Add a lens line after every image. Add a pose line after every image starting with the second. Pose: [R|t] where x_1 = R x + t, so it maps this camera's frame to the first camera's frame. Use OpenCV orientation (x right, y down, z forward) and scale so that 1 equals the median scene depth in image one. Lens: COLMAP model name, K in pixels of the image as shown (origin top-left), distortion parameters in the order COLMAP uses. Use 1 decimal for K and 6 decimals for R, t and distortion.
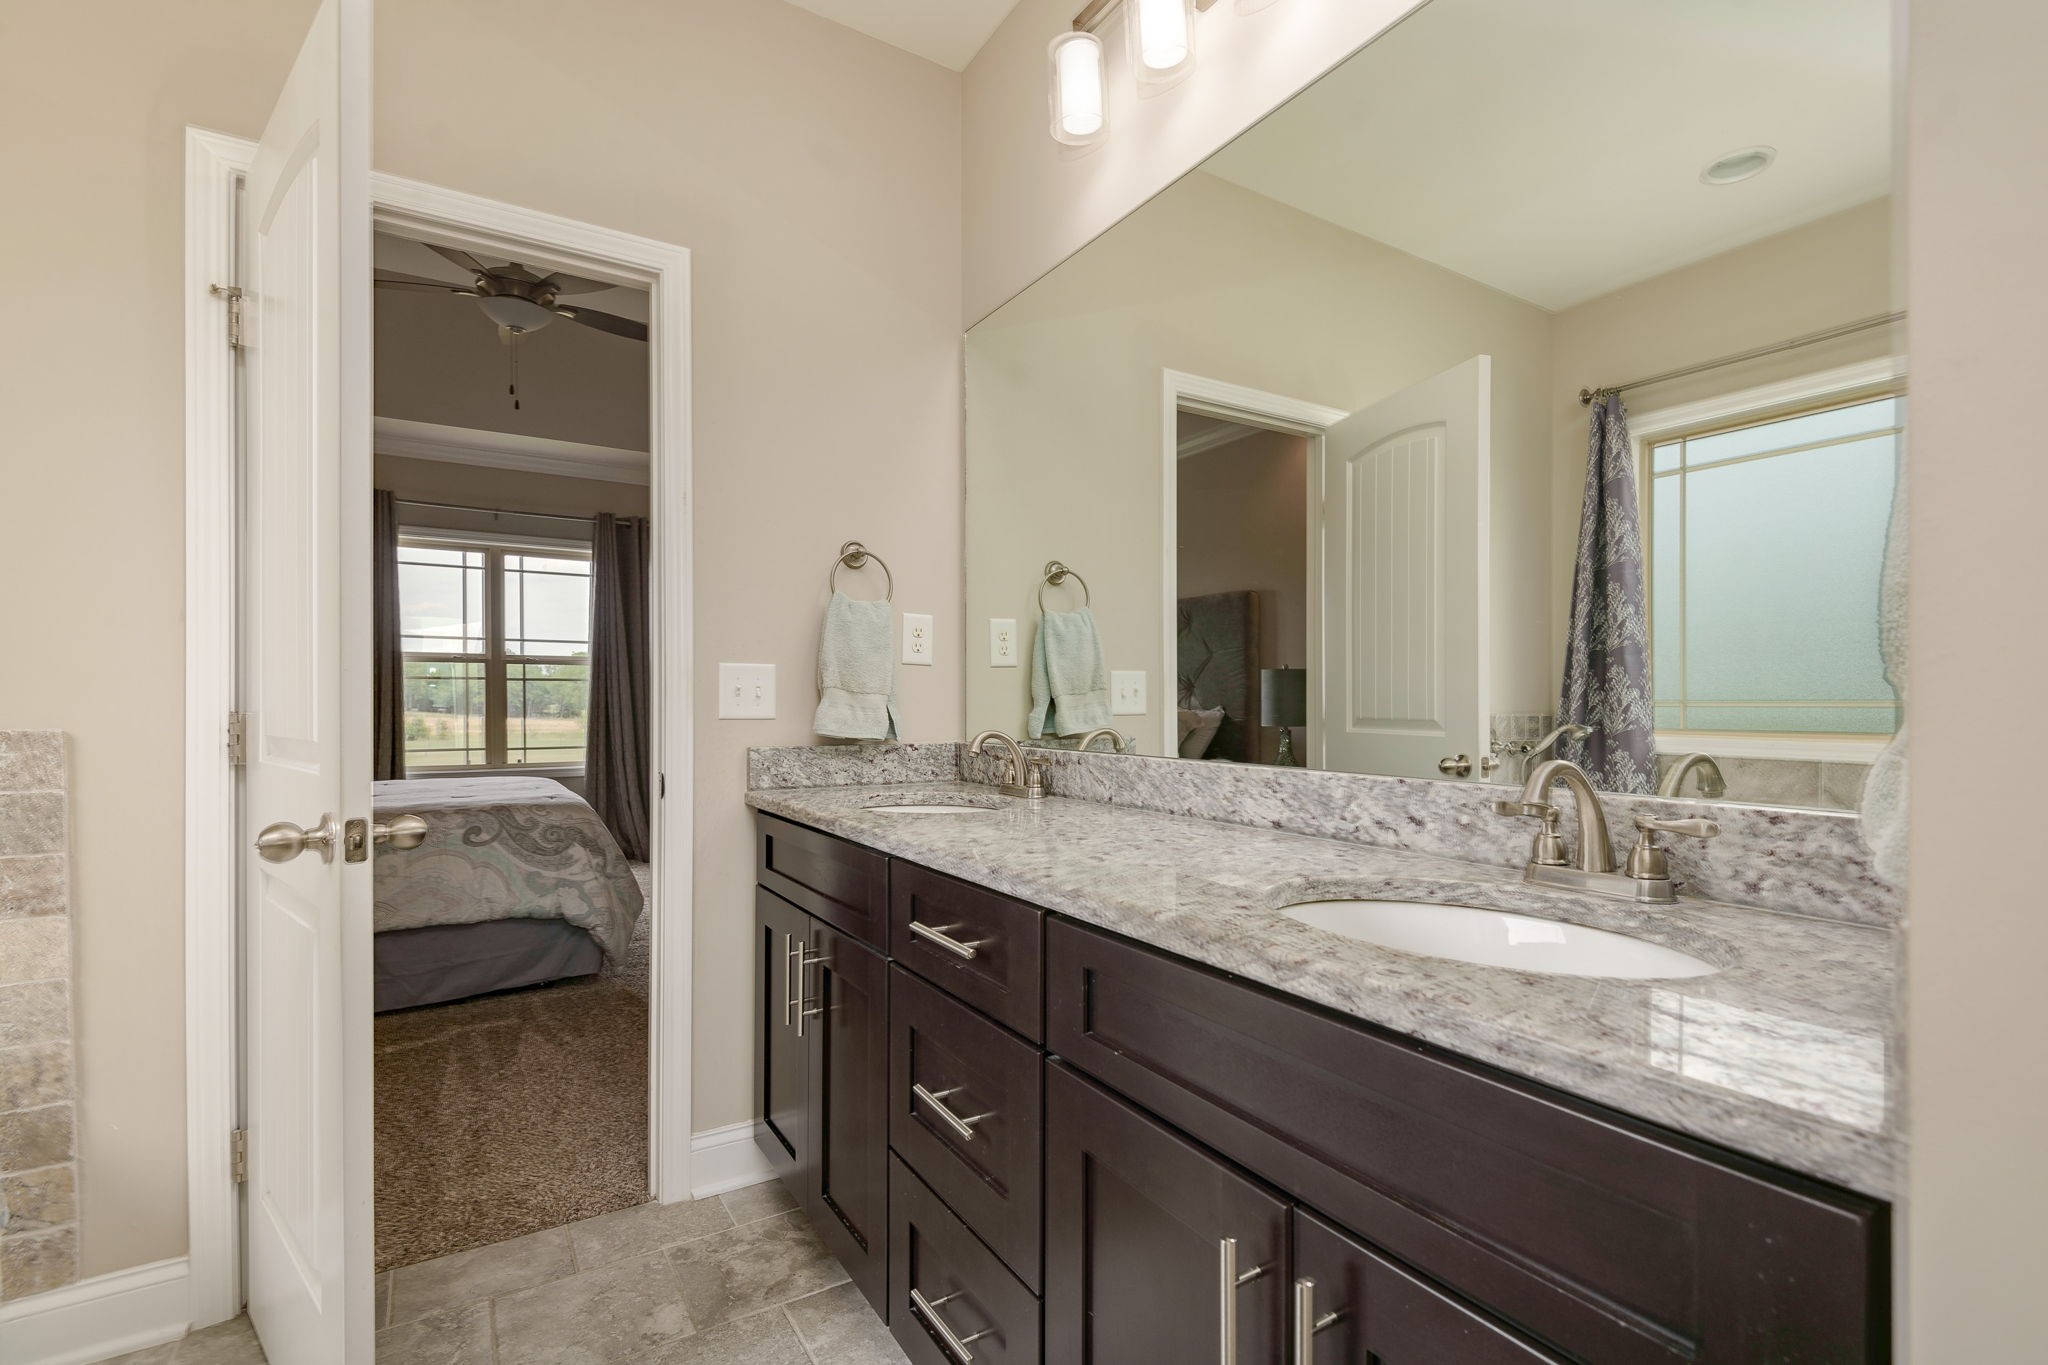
lens RADIAL K [[936.7, 0, 1018.4], [0, 936.7, 681.6], [0, 0, 1]] dist [0.035352, -0.022573]
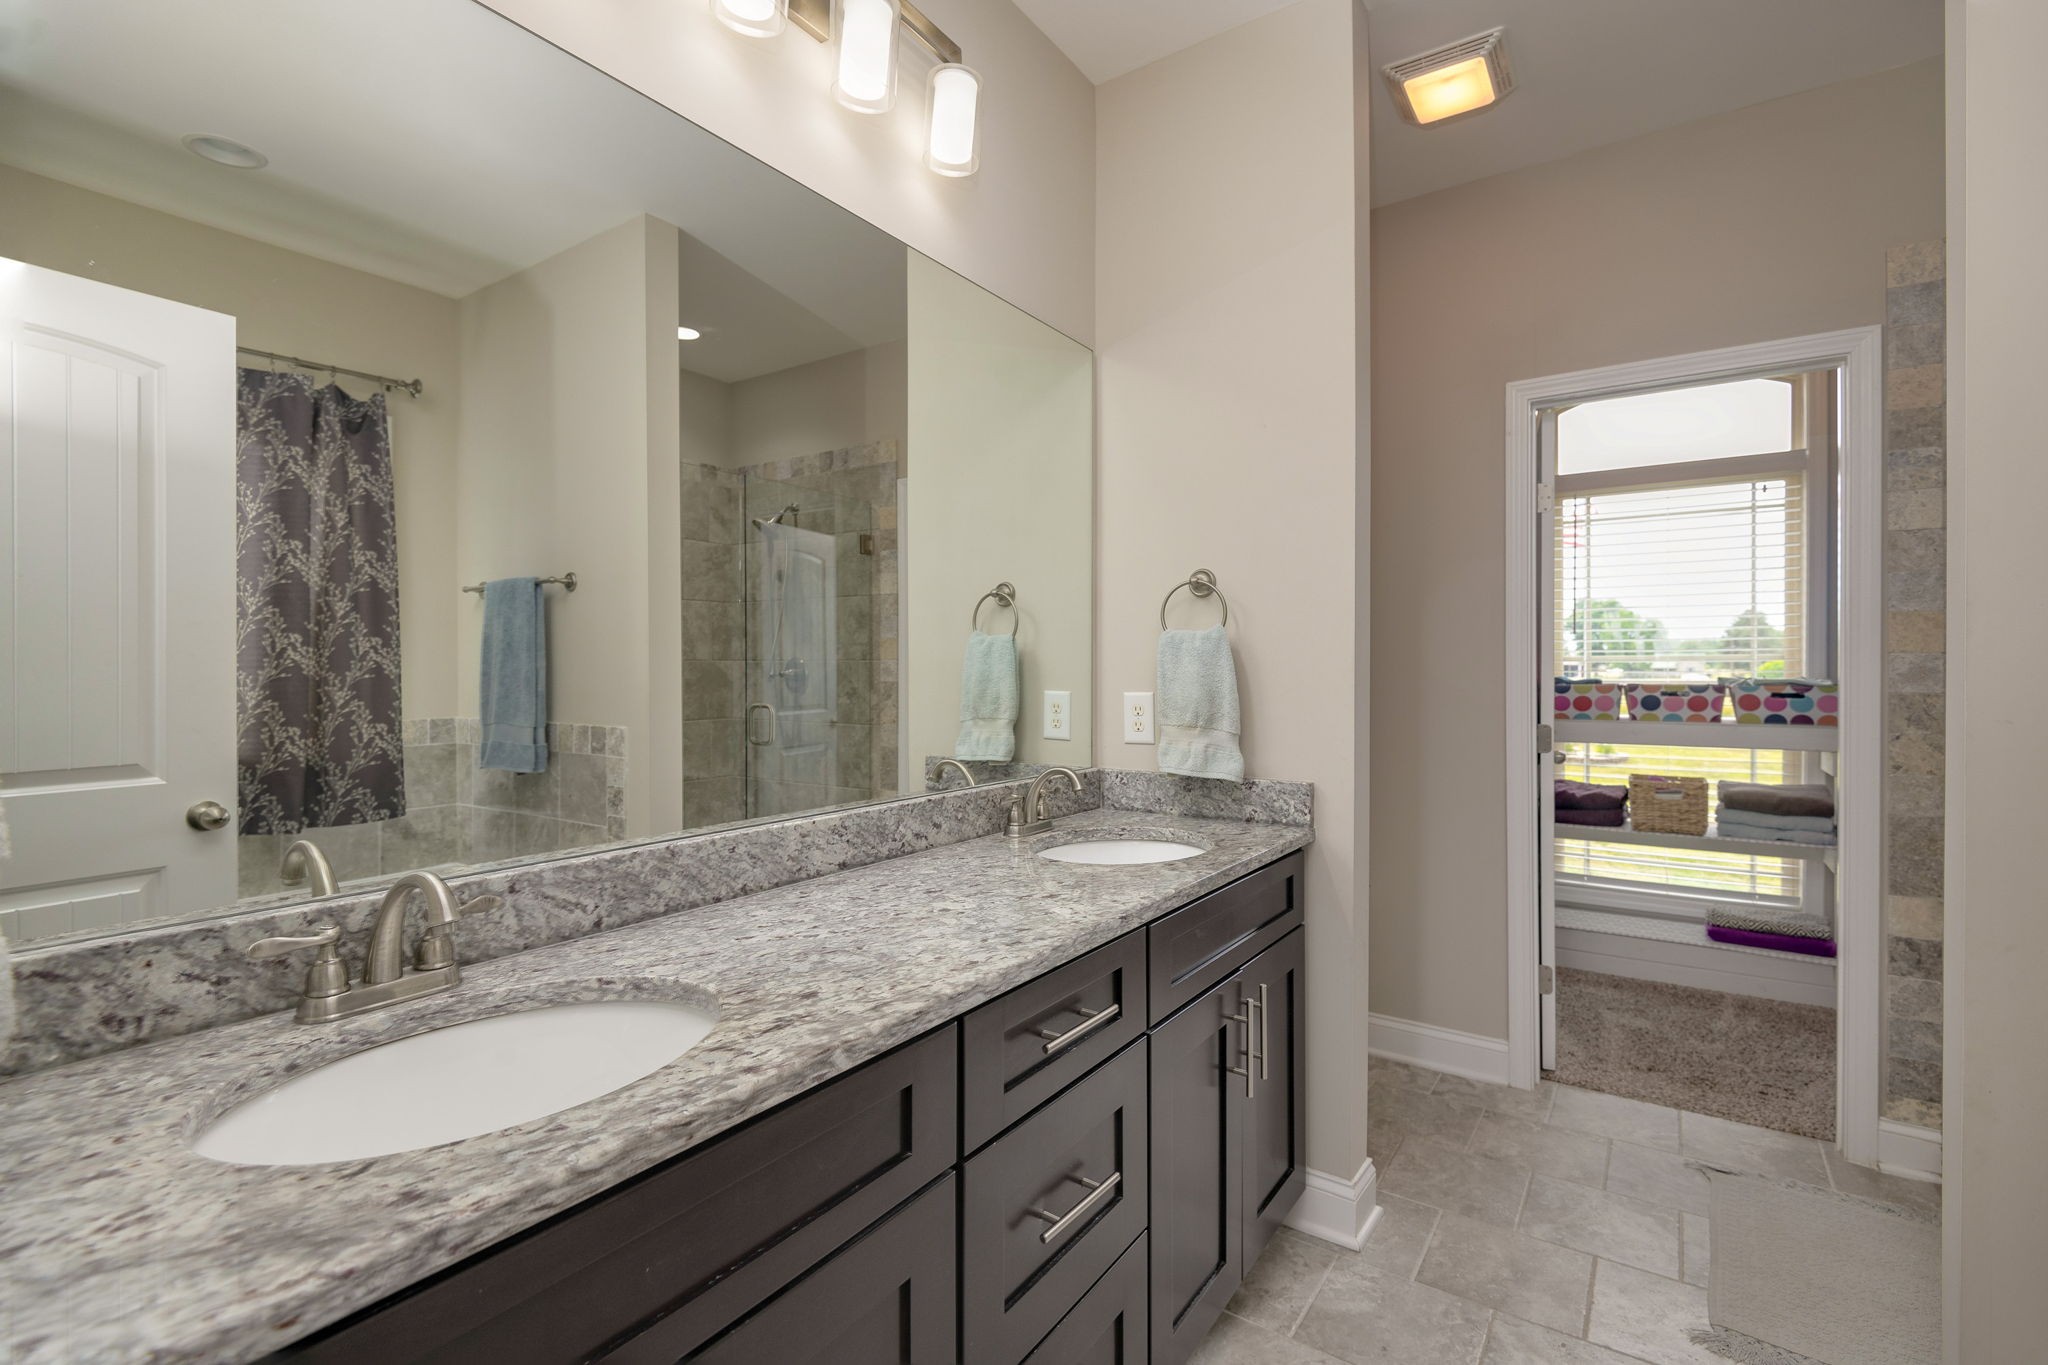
lens RADIAL K [[960.4, 0, 1015.6], [0, 960.4, 655.6], [0, 0, 1]] dist [0.021731, -0.000550]
pose [[-0.406467, 0.004550, 0.913654, -0.805037], [-0.020432, 0.999692, -0.014068, -0.078443], [-0.913437, -0.024386, -0.406249, 1.228292]]
